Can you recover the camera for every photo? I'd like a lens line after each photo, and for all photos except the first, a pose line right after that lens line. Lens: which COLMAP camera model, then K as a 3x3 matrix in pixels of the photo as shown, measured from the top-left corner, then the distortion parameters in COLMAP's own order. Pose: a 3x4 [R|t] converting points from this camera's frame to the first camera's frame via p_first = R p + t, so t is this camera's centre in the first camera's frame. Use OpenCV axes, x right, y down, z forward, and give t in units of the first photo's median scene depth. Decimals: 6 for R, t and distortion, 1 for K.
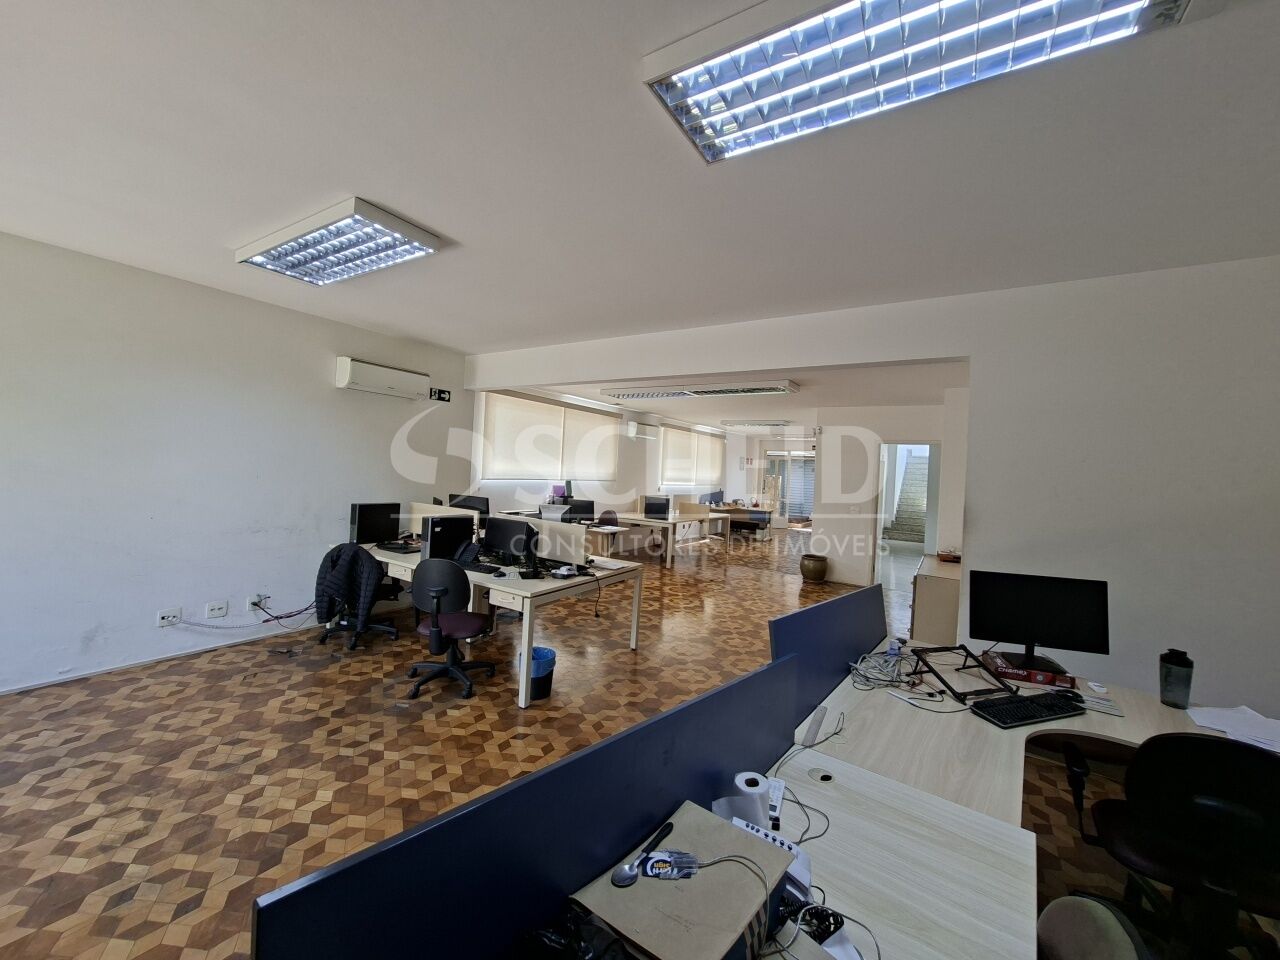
lens RADIAL K [[508.6, 0, 643.3], [0, 508.6, 467.8], [0, 0, 1]] dist [0.000305, -0.000001]
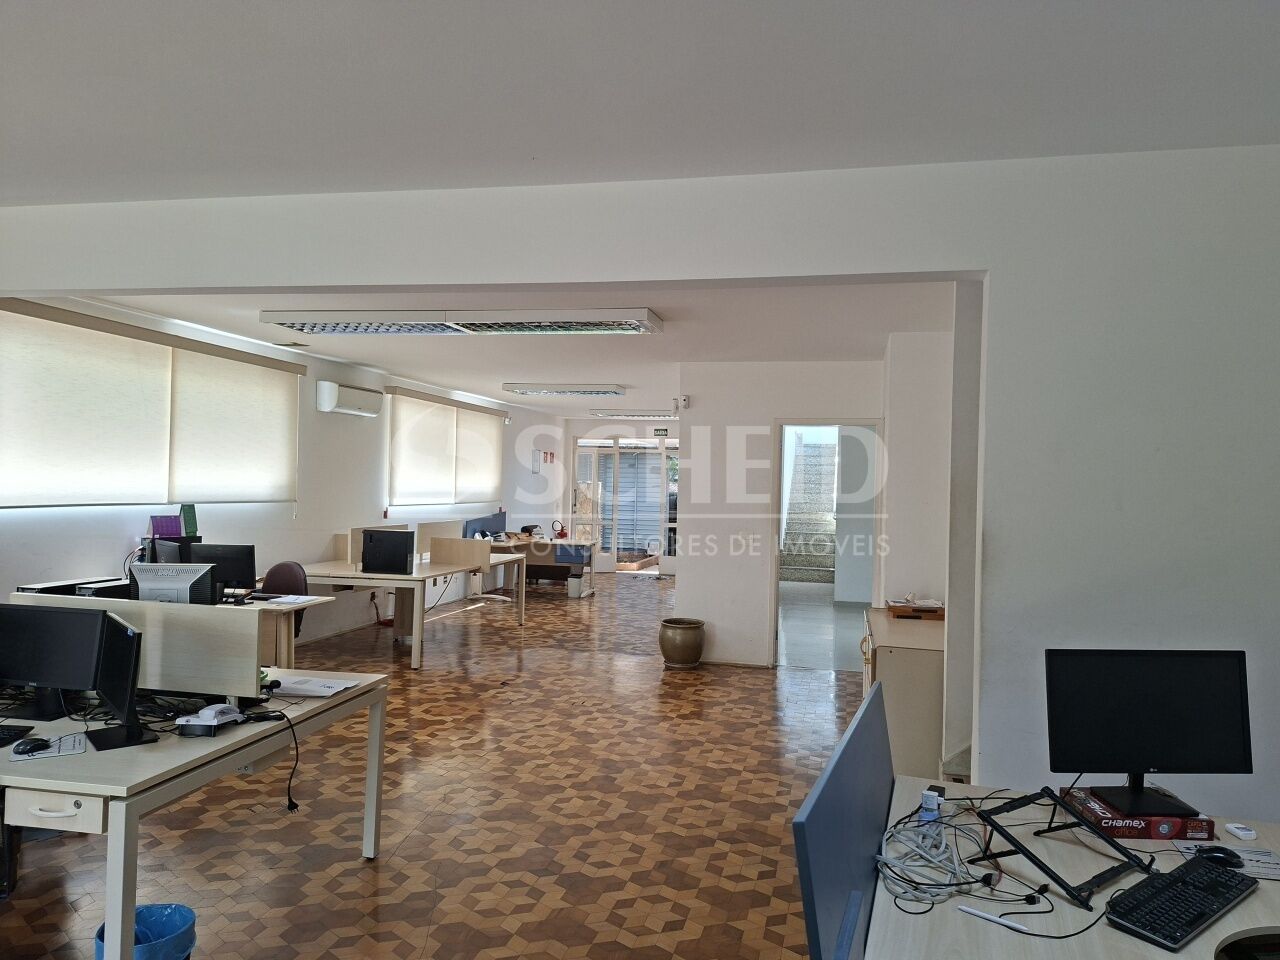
lens RADIAL K [[861.7, 0, 640.0], [0, 861.7, 480.0], [0, 0, 1]] dist [0.075606, -0.060282]
pose [[0.936239, -0.025194, 0.350461, -0.058289], [0.019828, 0.999625, 0.018892, -0.005838], [-0.350805, -0.010739, 0.936387, 0.144800]]
